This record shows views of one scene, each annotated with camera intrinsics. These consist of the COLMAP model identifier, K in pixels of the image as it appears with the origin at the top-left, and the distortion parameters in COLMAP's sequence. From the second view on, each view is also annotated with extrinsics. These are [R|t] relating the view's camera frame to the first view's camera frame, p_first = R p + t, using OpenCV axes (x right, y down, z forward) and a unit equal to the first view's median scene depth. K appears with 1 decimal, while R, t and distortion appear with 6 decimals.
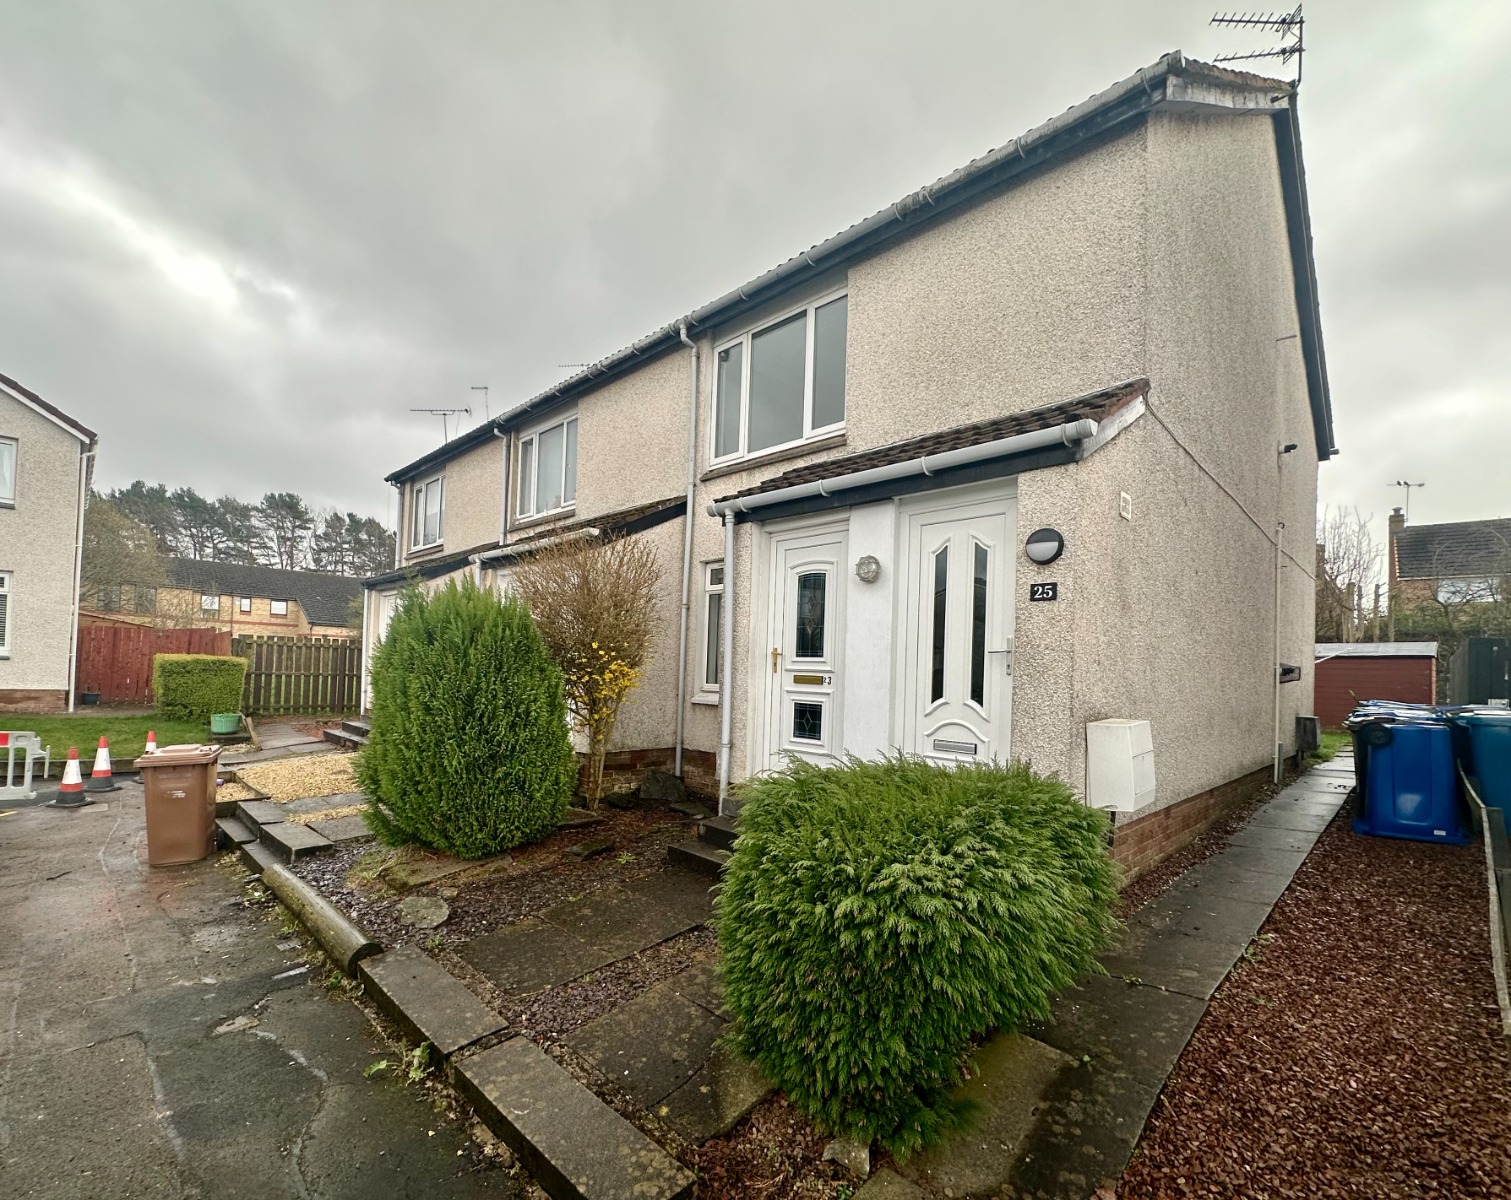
lens RADIAL K [[648.3, 0, 745.1], [0, 648.3, 660.3], [0, 0, 1]] dist [-0.001040, -0.000097]
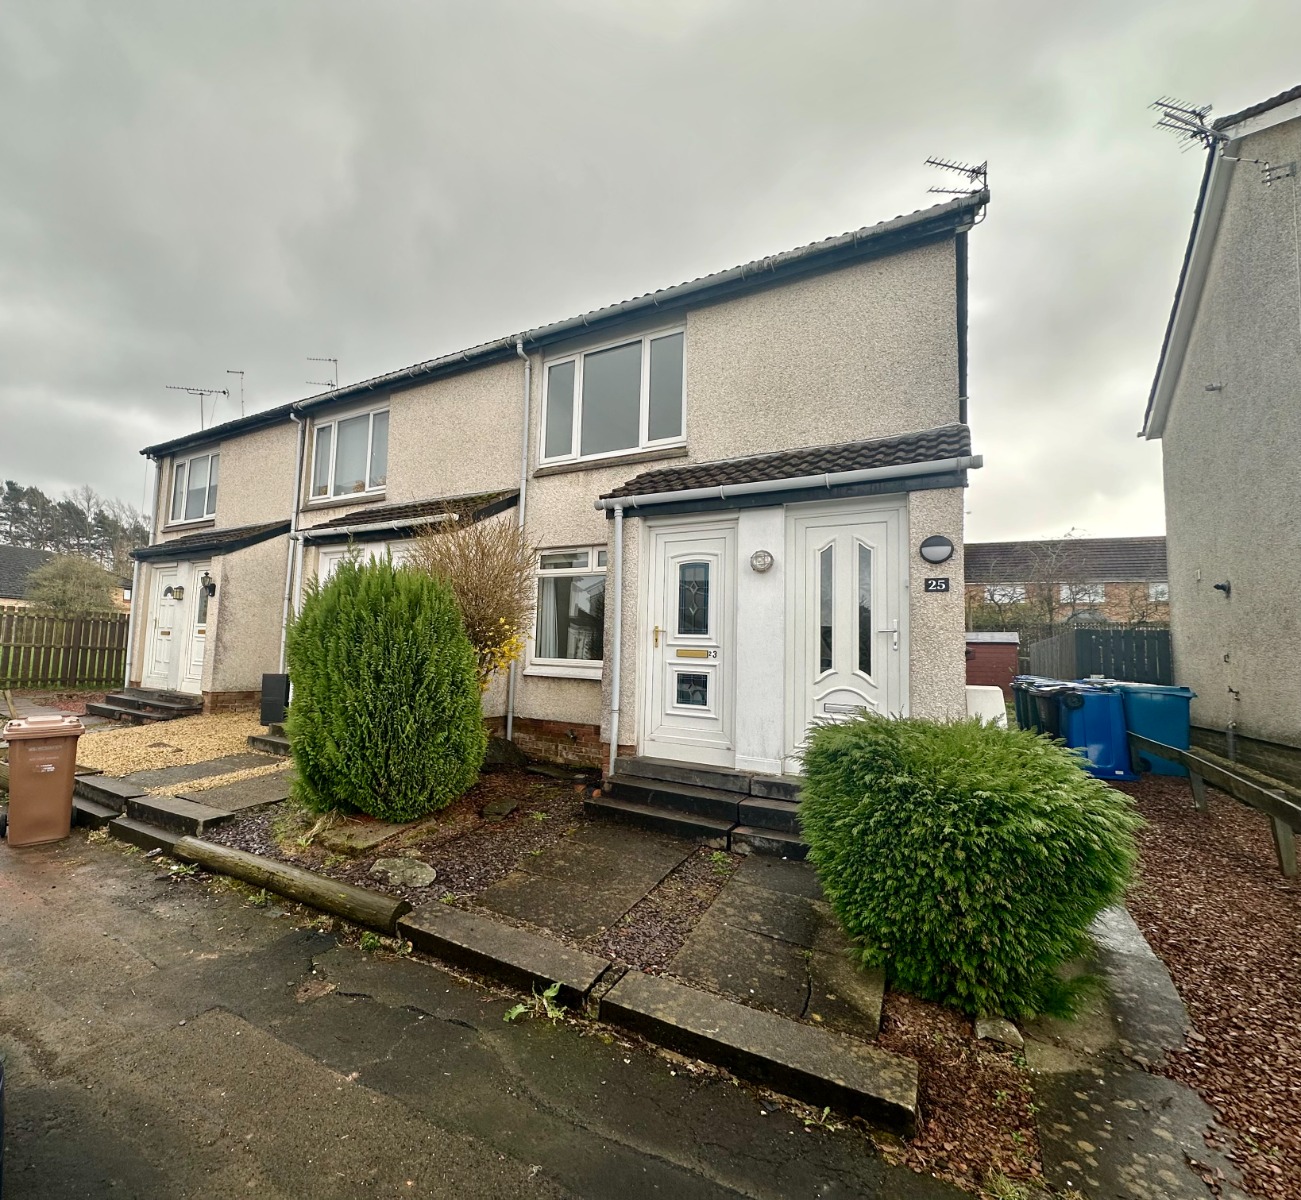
lens RADIAL K [[595.2, 0, 510.0], [0, 595.2, 609.9], [0, 0, 1]] dist [-0.002448, 0.000554]
pose [[0.982445, 0.023878, 0.185016, -0.398114], [-0.014277, 0.998490, -0.053053, 0.012189], [-0.186003, 0.049480, 0.981303, 0.007023]]
